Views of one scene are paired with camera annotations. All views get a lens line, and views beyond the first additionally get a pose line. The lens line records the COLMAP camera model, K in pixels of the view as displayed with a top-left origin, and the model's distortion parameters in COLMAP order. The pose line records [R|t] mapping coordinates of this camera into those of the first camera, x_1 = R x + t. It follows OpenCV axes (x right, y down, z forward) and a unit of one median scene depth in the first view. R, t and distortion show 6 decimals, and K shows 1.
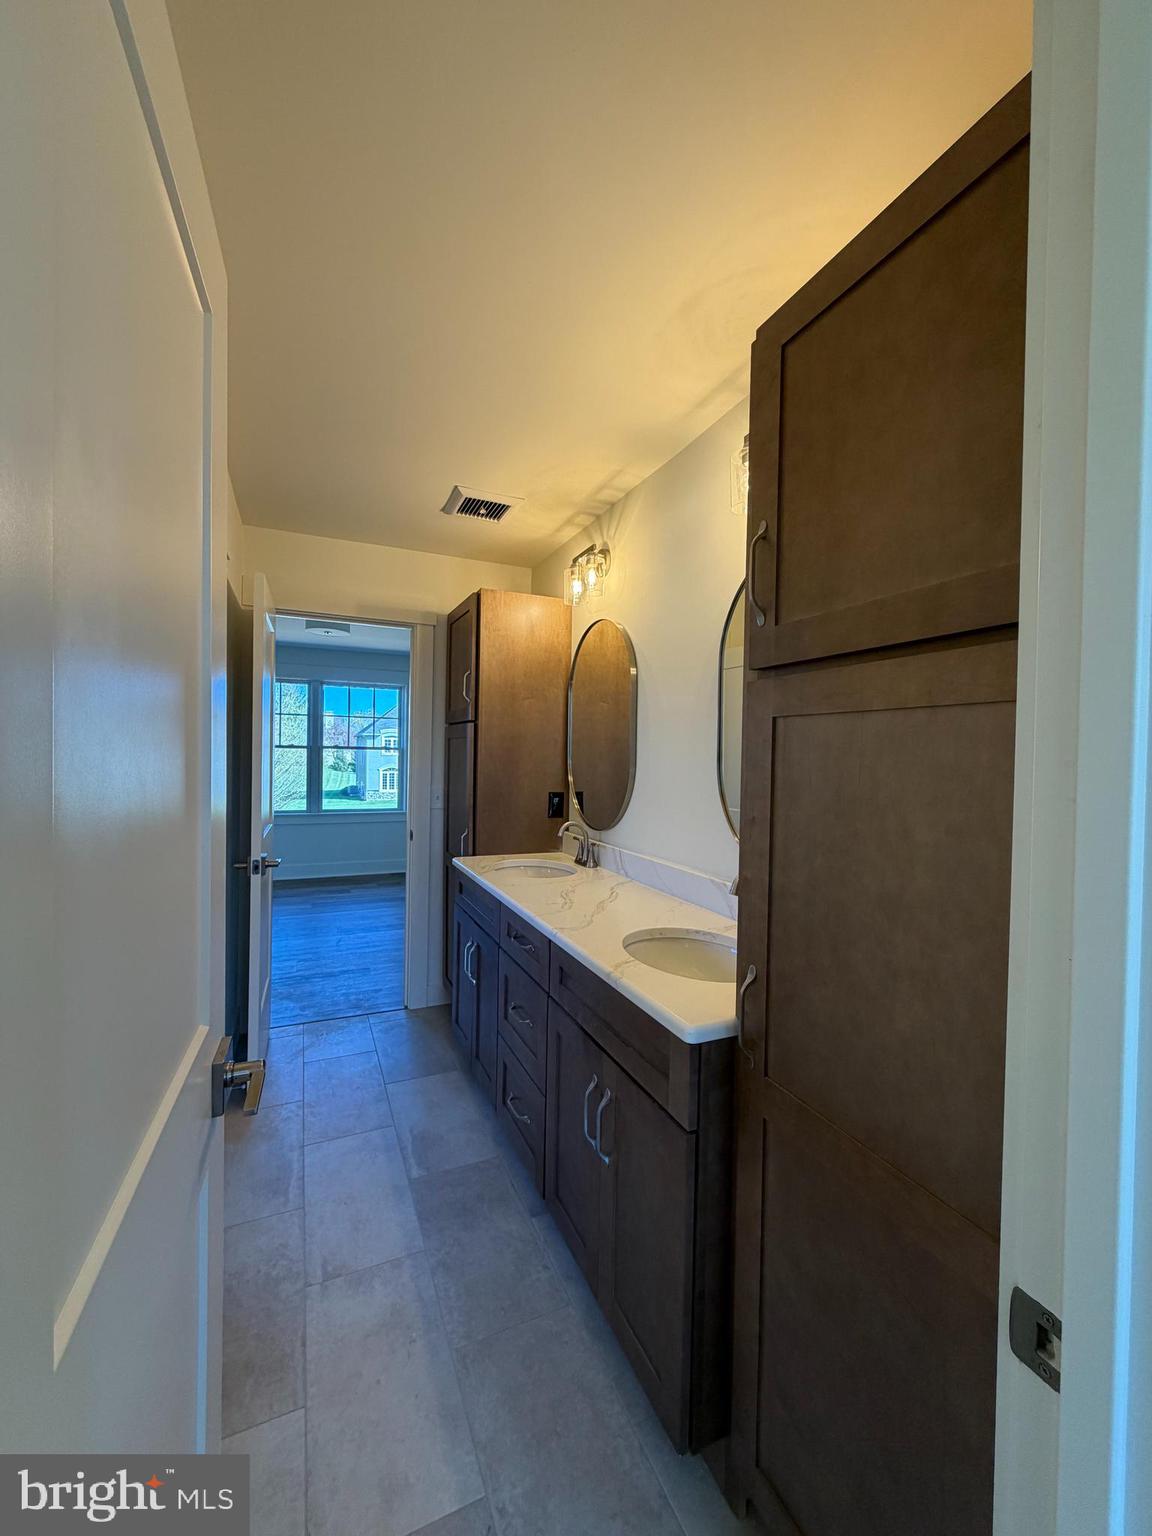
lens RADIAL K [[612.9, 0, 578.7], [0, 612.9, 763.6], [0, 0, 1]] dist [0.001138, 0.000016]
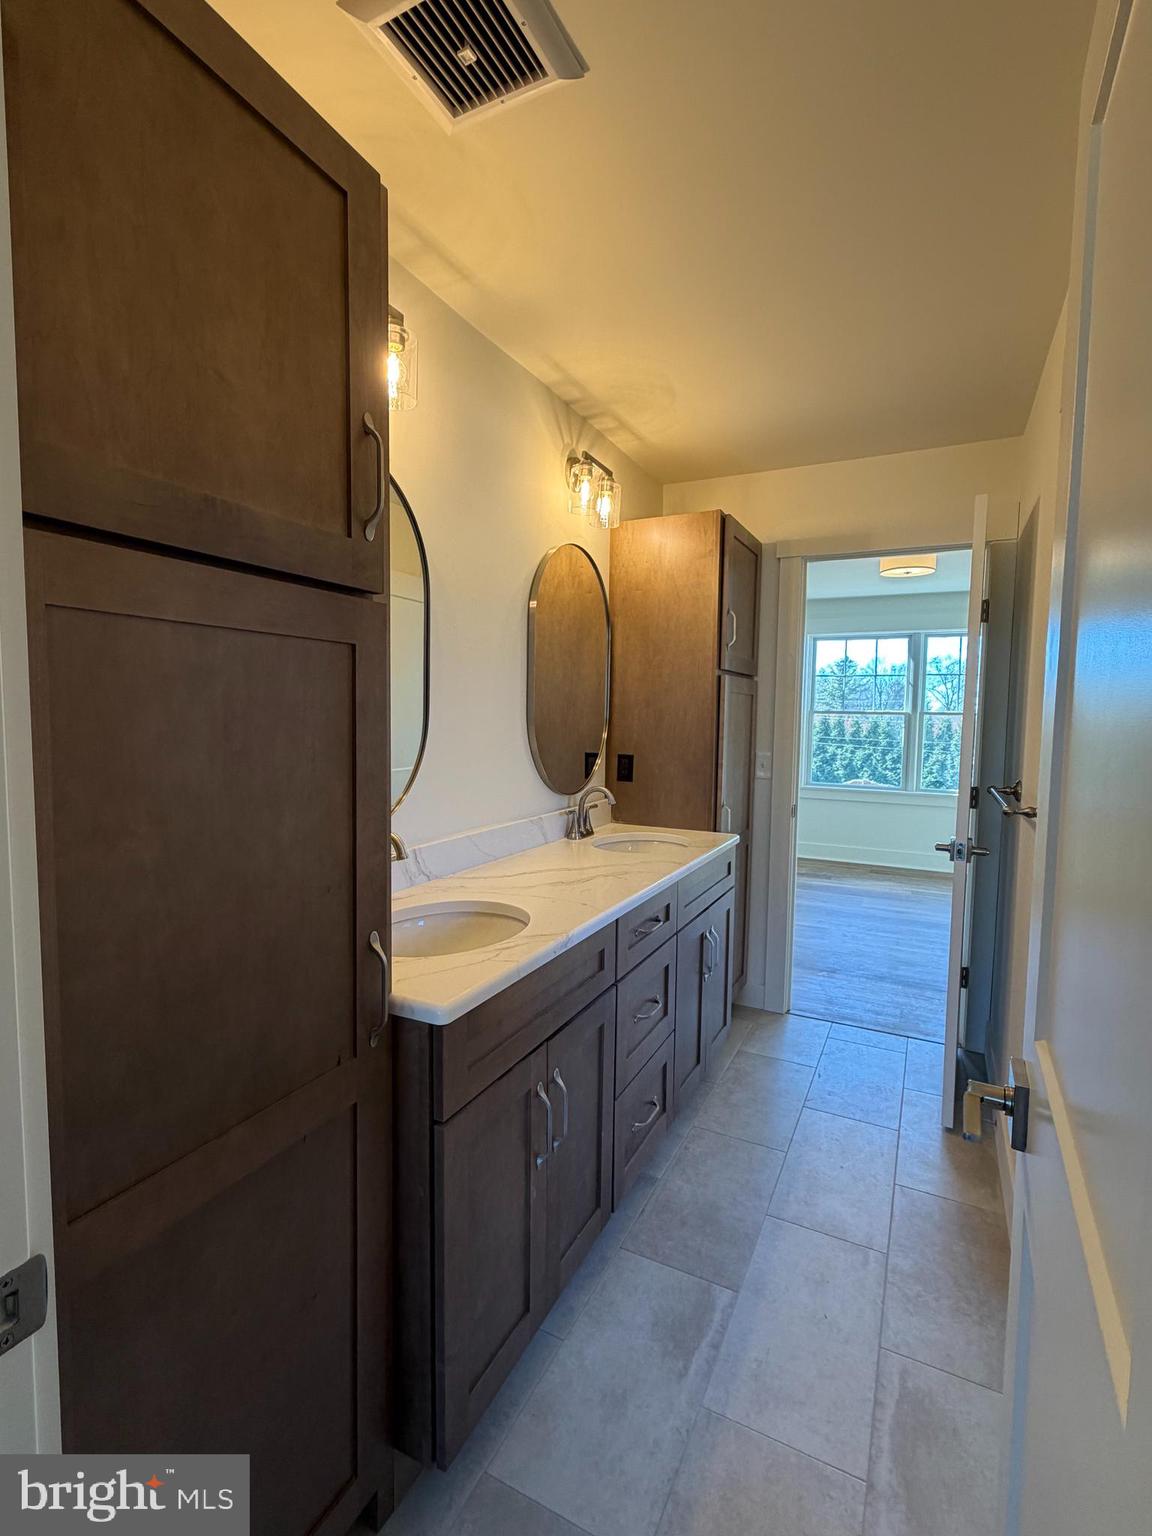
lens RADIAL K [[725.6, 0, 575.2], [0, 725.6, 769.6], [0, 0, 1]] dist [-0.001971, -0.000193]
pose [[-0.633947, -0.082347, 0.768980, -0.742339], [-0.014745, 0.995421, 0.094440, -0.018945], [-0.773236, 0.048532, -0.632259, 1.612599]]
